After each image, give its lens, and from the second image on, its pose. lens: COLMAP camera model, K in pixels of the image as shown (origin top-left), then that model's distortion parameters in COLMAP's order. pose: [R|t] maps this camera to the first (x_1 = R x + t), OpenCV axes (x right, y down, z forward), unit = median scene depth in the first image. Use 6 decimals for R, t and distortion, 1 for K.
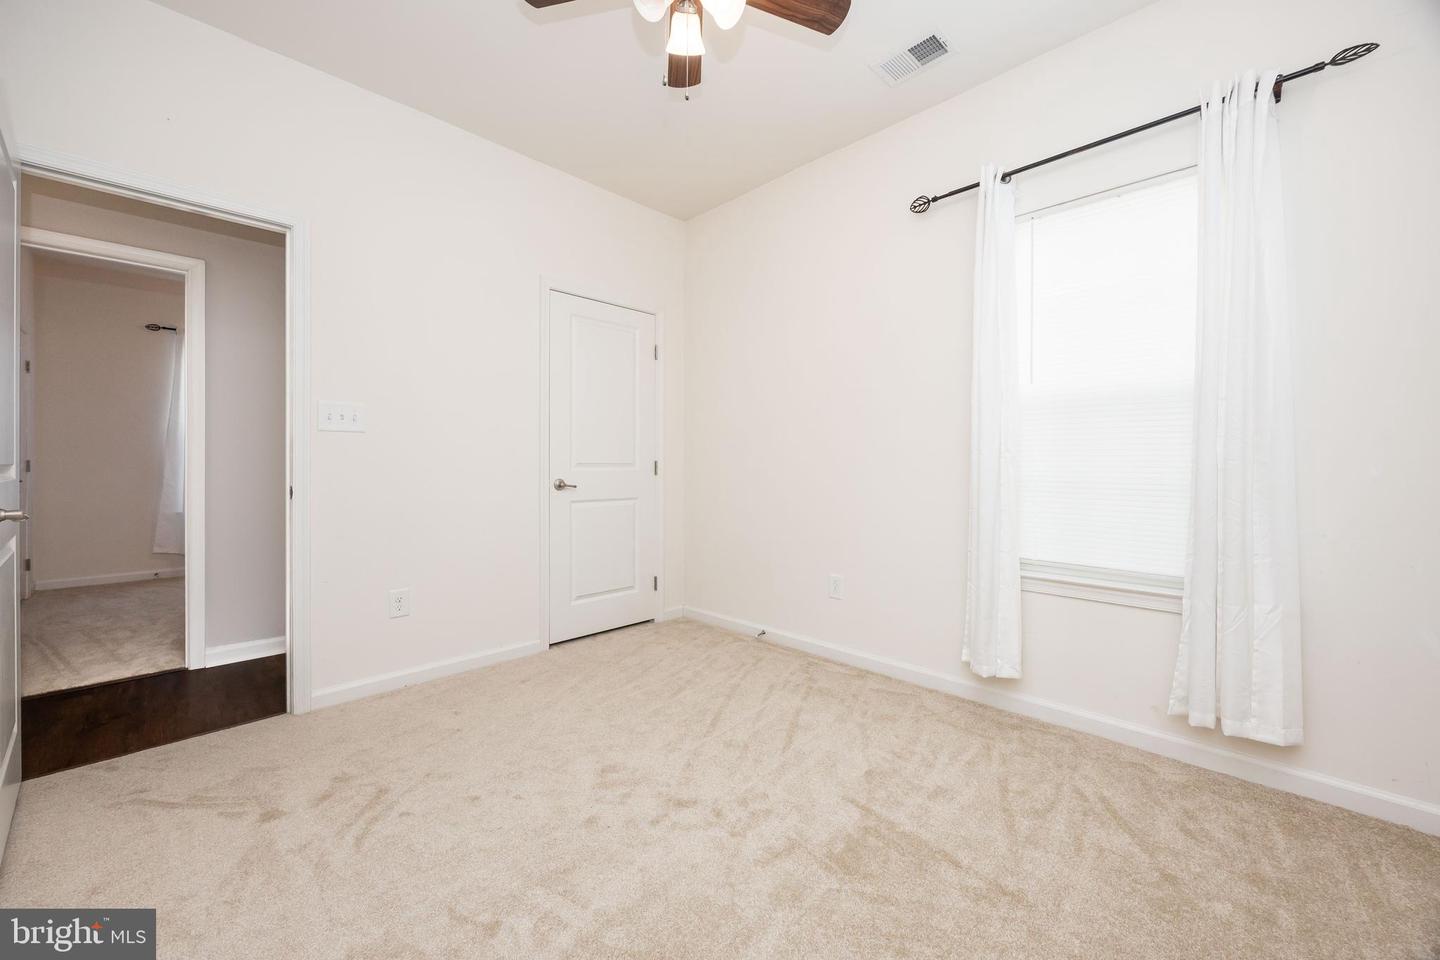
lens RADIAL K [[557.3, 0, 719.5], [0, 557.3, 466.4], [0, 0, 1]] dist [-0.001567, -0.000397]
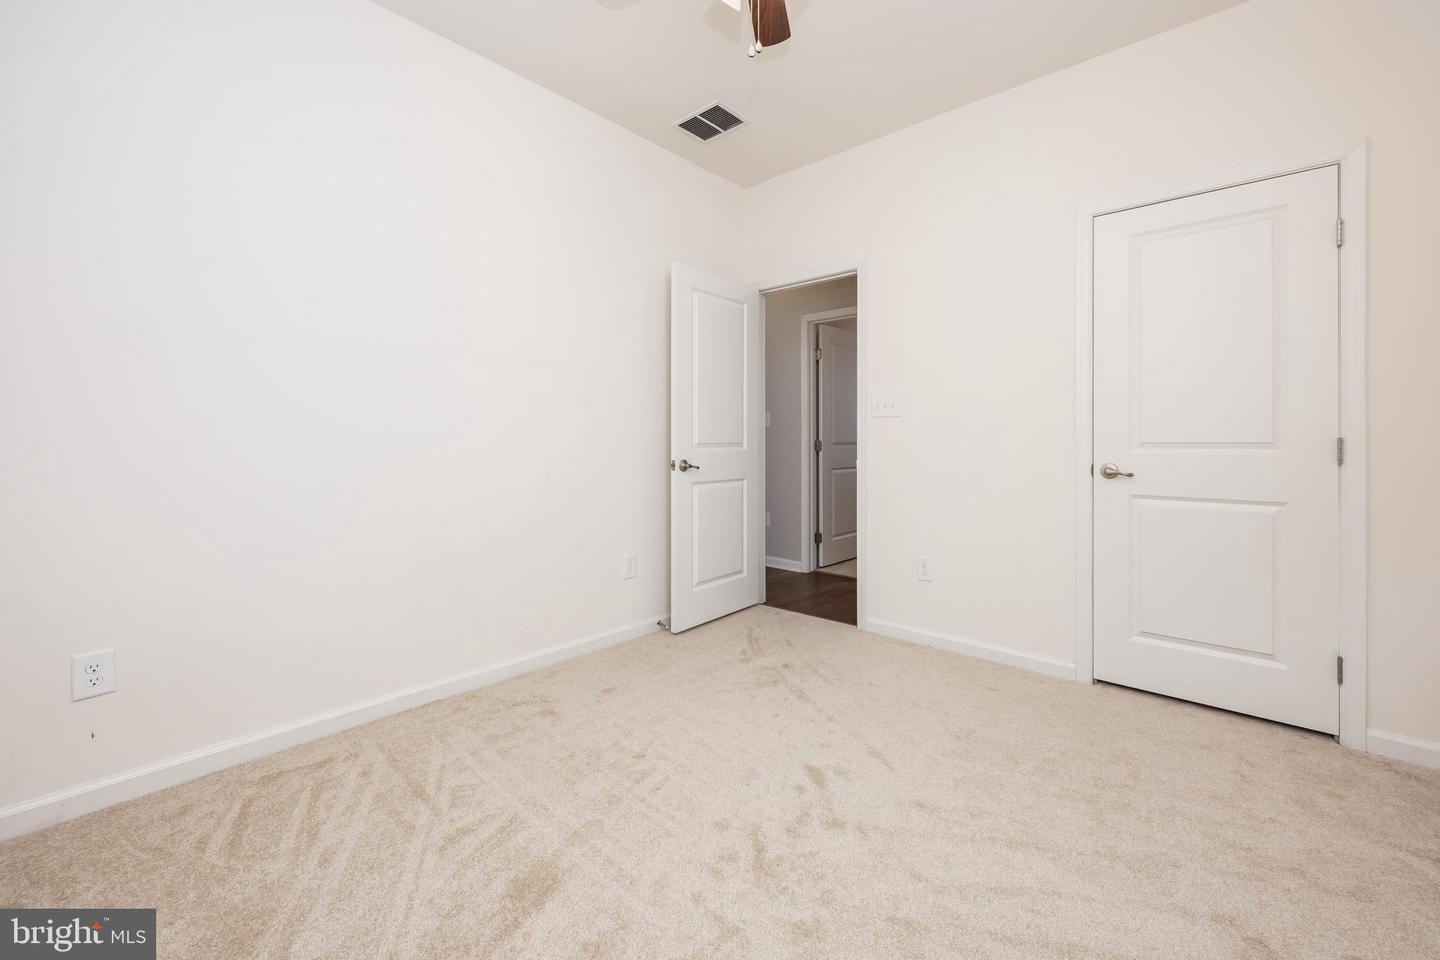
lens RADIAL K [[578.1, 0, 716.7], [0, 578.1, 430.8], [0, 0, 1]] dist [0.000165, -0.001002]
pose [[0.055863, -0.010258, -0.998386, 0.452253], [0.000446, 0.999947, -0.010249, -0.014126], [0.998438, 0.000128, 0.055865, 0.423629]]
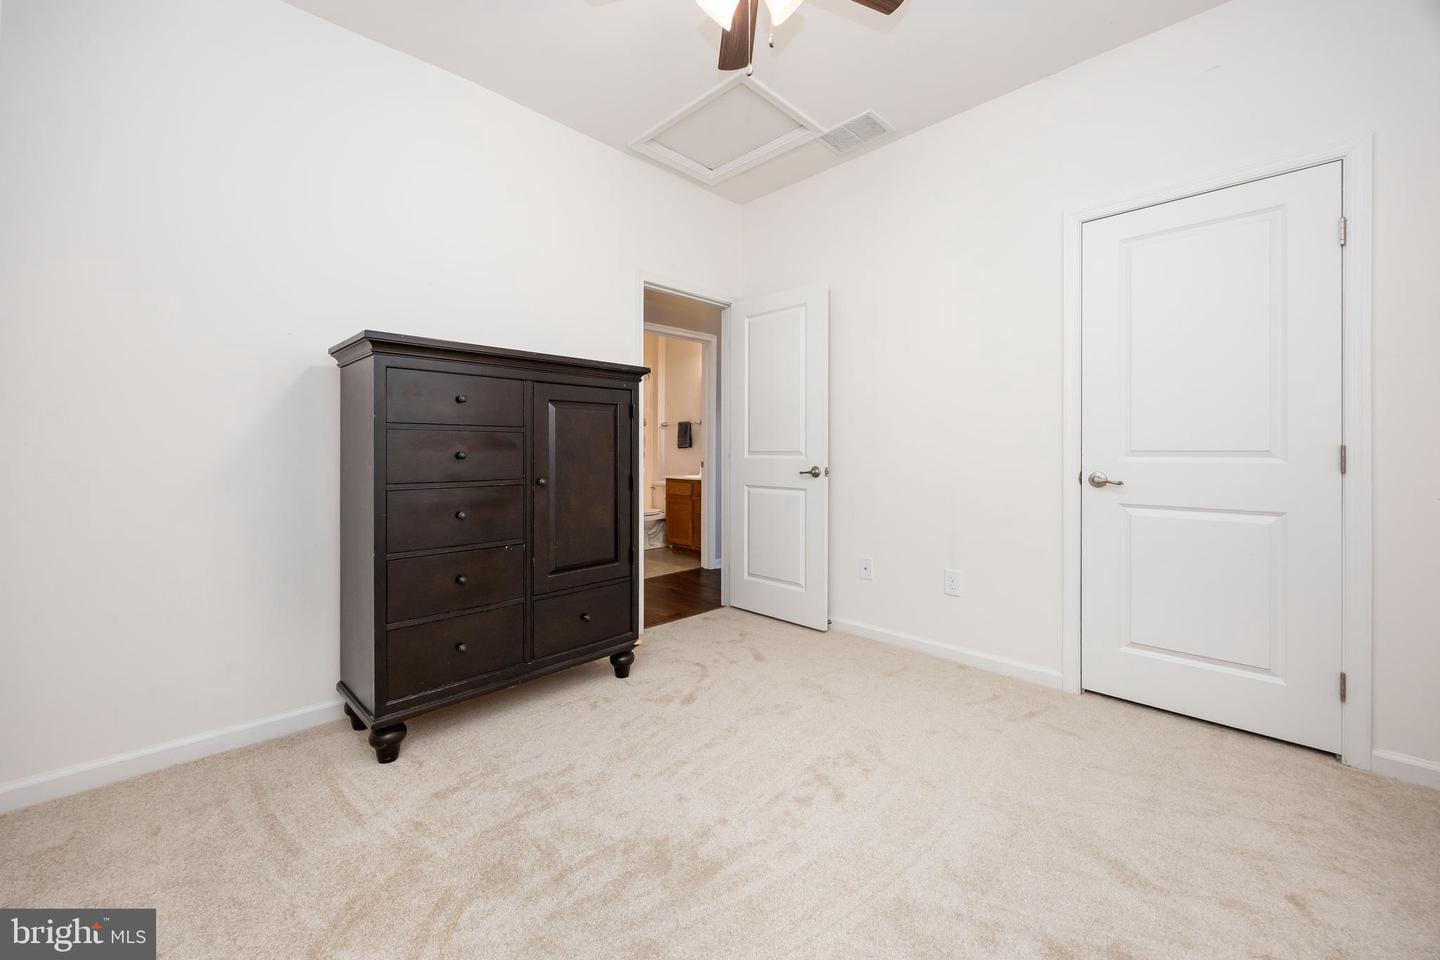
lens RADIAL K [[578.1, 0, 681.6], [0, 578.1, 443.1], [0, 0, 1]] dist [0.000165, -0.001002]
pose [[-0.040343, -0.004863, -0.999174, 0.495874], [0.001873, 0.999986, -0.004943, -0.013421], [0.999184, -0.002071, -0.040333, 0.470420]]
